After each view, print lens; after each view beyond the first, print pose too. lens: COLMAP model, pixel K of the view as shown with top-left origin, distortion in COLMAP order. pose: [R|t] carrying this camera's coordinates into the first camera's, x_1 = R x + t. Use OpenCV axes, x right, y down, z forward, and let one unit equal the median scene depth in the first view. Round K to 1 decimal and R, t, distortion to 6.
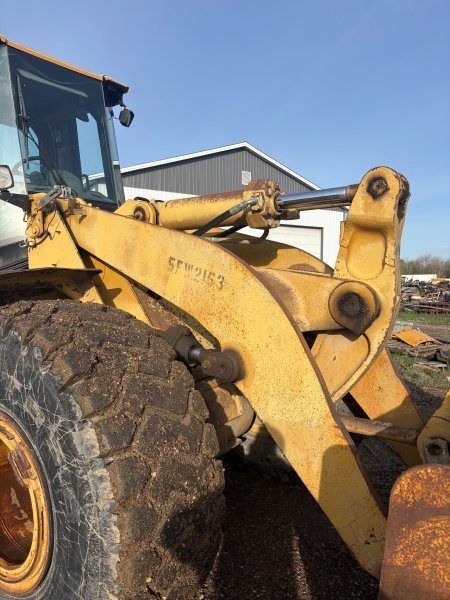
lens RADIAL K [[451.8, 0, 227.2], [0, 451.8, 301.7], [0, 0, 1]] dist [0.036758, -0.039263]
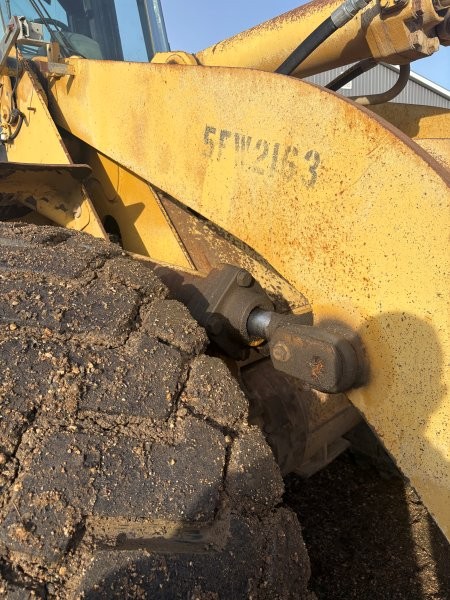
lens RADIAL K [[451.8, 0, 225.4], [0, 451.8, 299.6], [0, 0, 1]] dist [0.036758, -0.039263]
pose [[0.977361, -0.004282, -0.211535, -0.003541], [0.036573, 0.988164, 0.148977, 0.013558], [0.208394, -0.153341, 0.965950, 0.520875]]
